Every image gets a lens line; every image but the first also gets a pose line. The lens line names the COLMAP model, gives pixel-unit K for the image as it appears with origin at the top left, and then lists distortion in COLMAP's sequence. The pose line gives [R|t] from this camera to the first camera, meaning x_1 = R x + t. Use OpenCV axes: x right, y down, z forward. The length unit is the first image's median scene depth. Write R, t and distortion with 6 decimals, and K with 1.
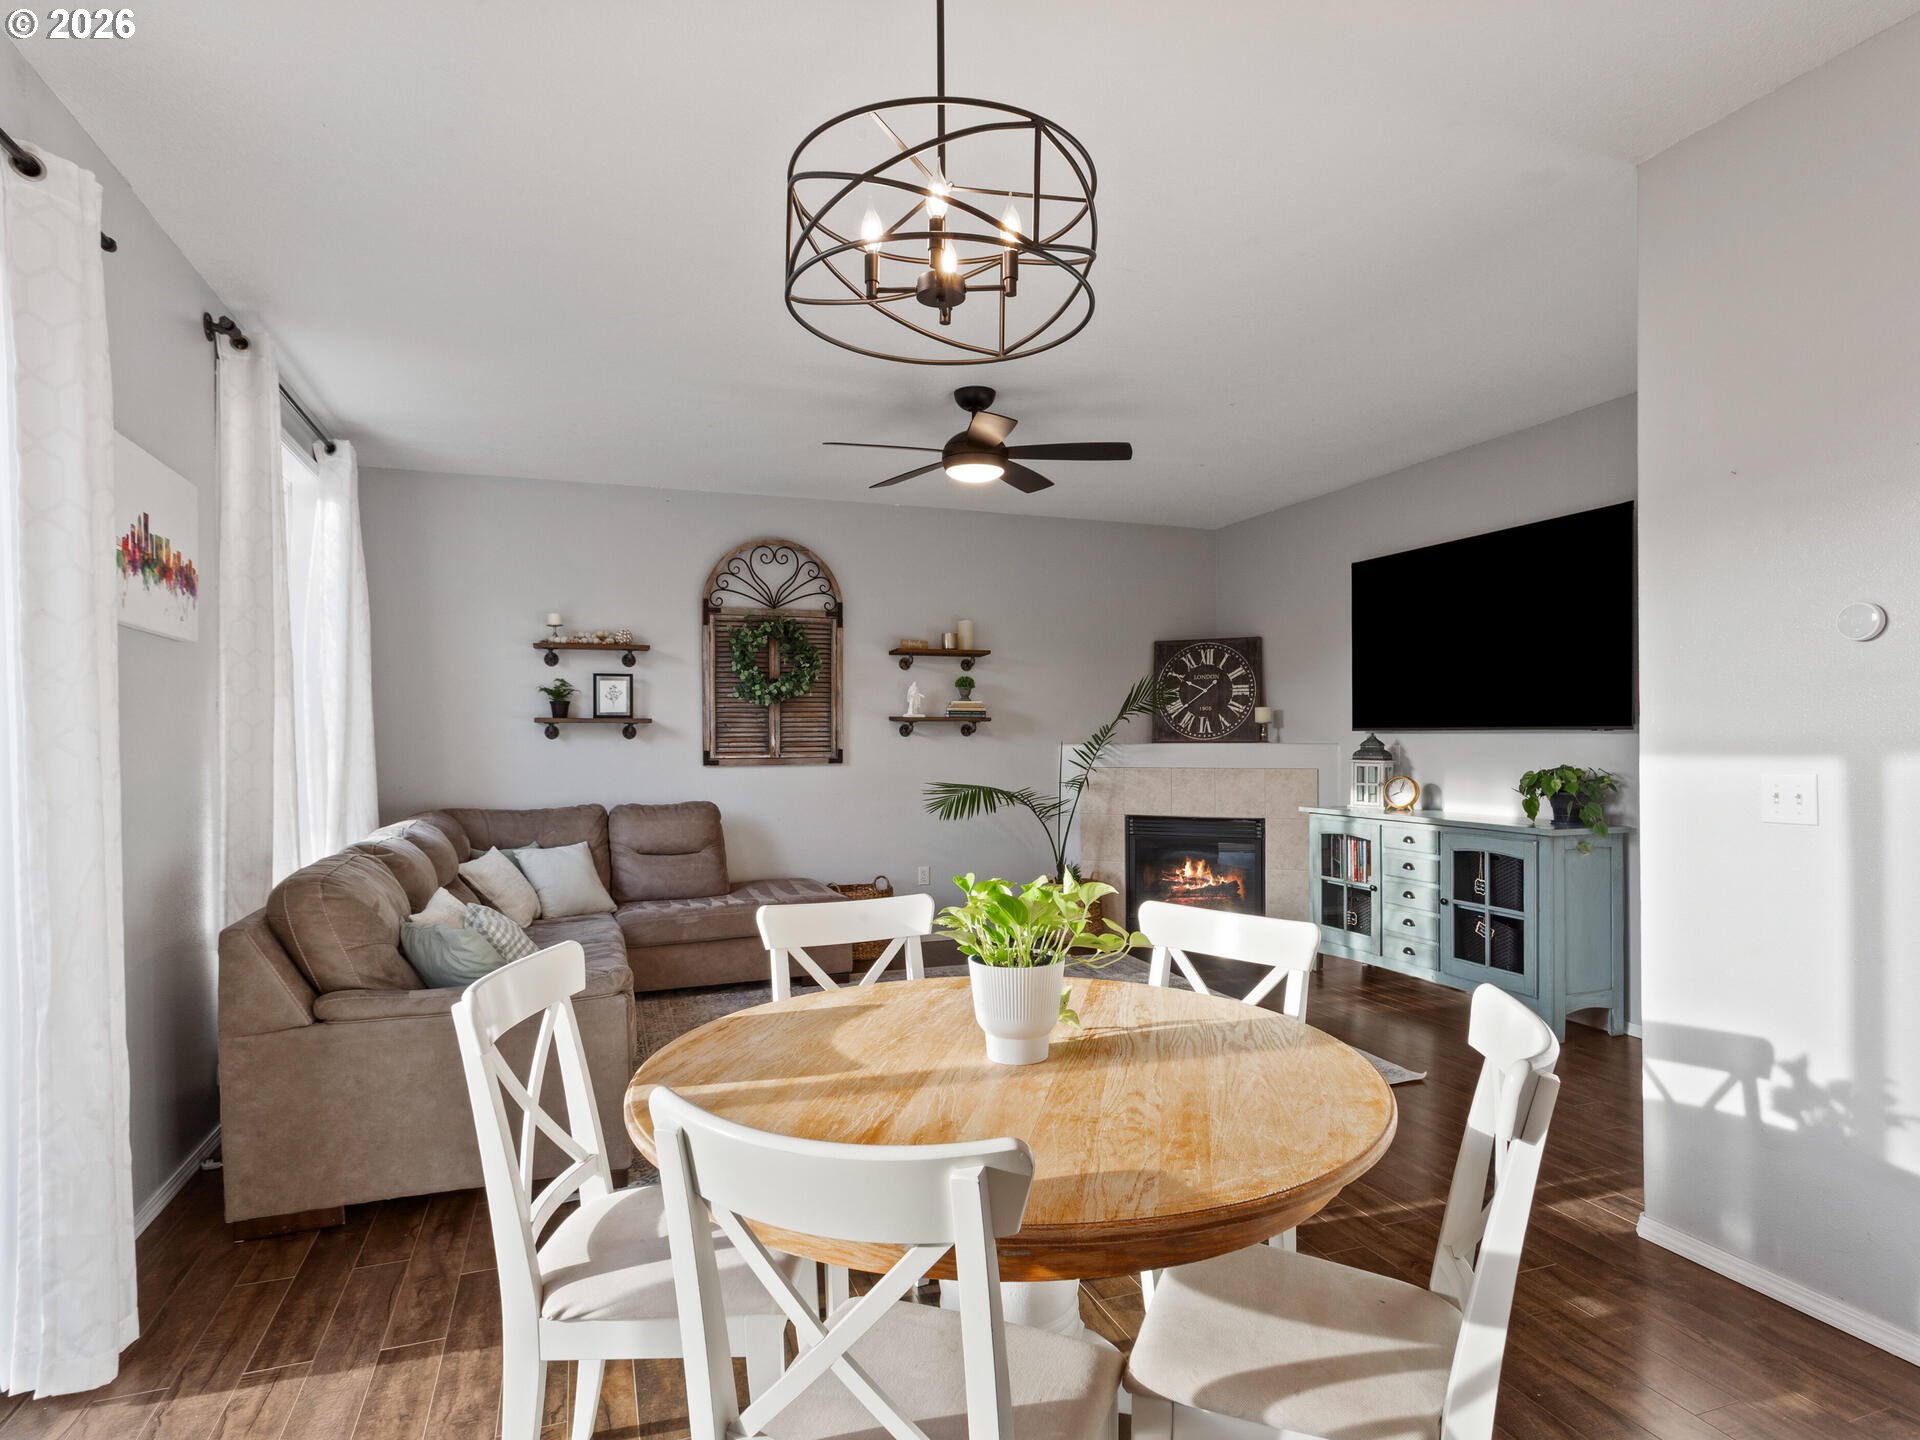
lens RADIAL K [[1052.7, 0, 956.5], [0, 1052.7, 721.3], [0, 0, 1]] dist [-0.000147, 0.001624]
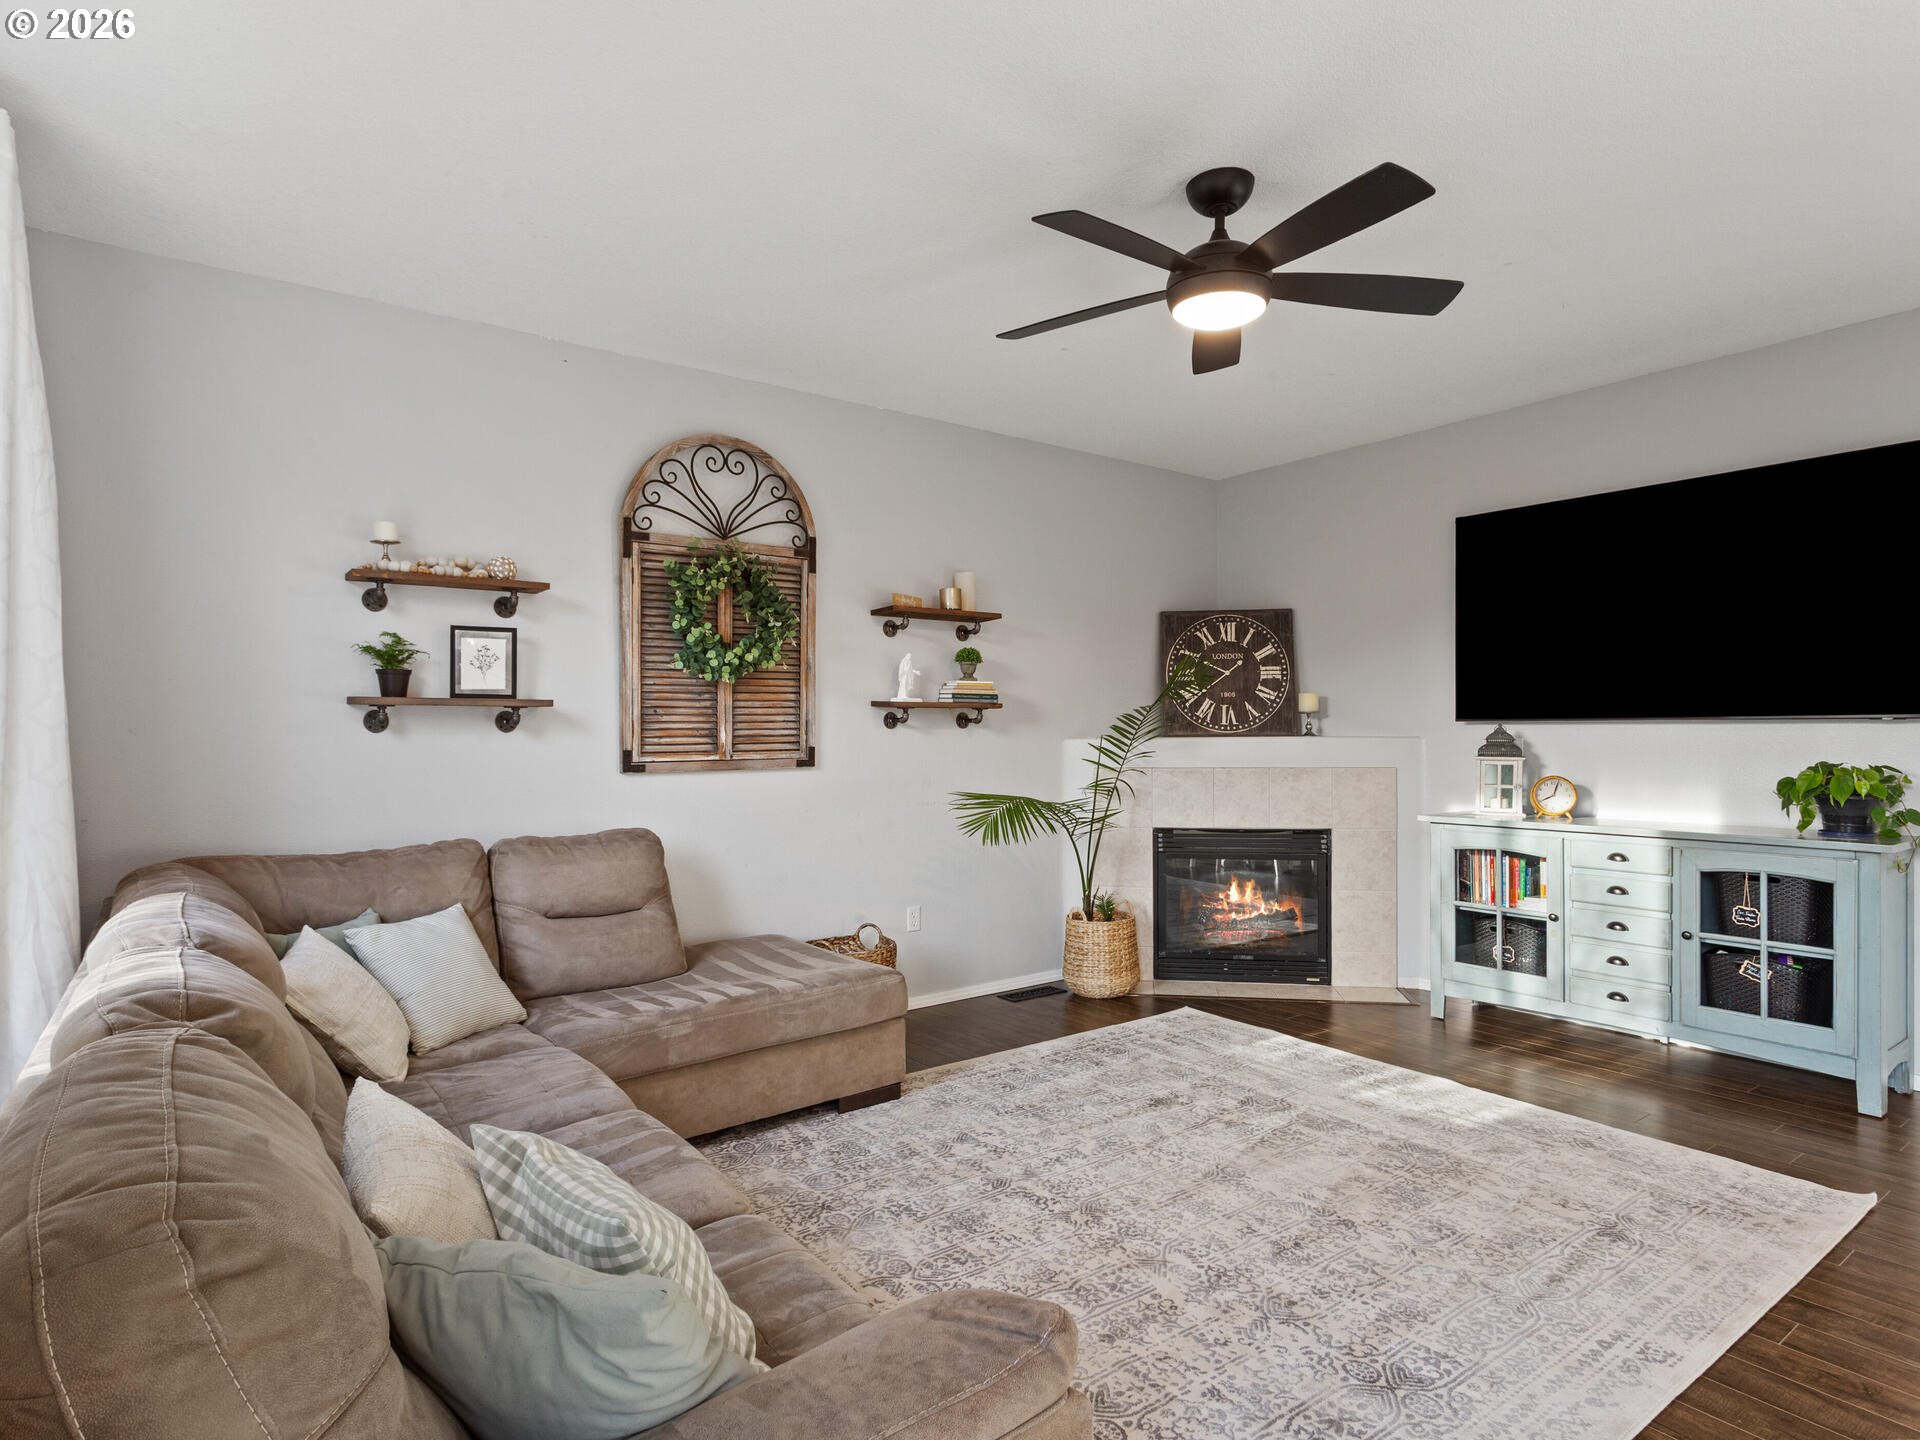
lens RADIAL K [[1052.7, 0, 960.3], [0, 1052.7, 723.7], [0, 0, 1]] dist [-0.000147, 0.001624]
pose [[0.957681, 0.001376, 0.287829, -0.233705], [-0.003428, 0.999972, 0.006626, 0.006689], [-0.287812, -0.007333, 0.957659, 0.321640]]
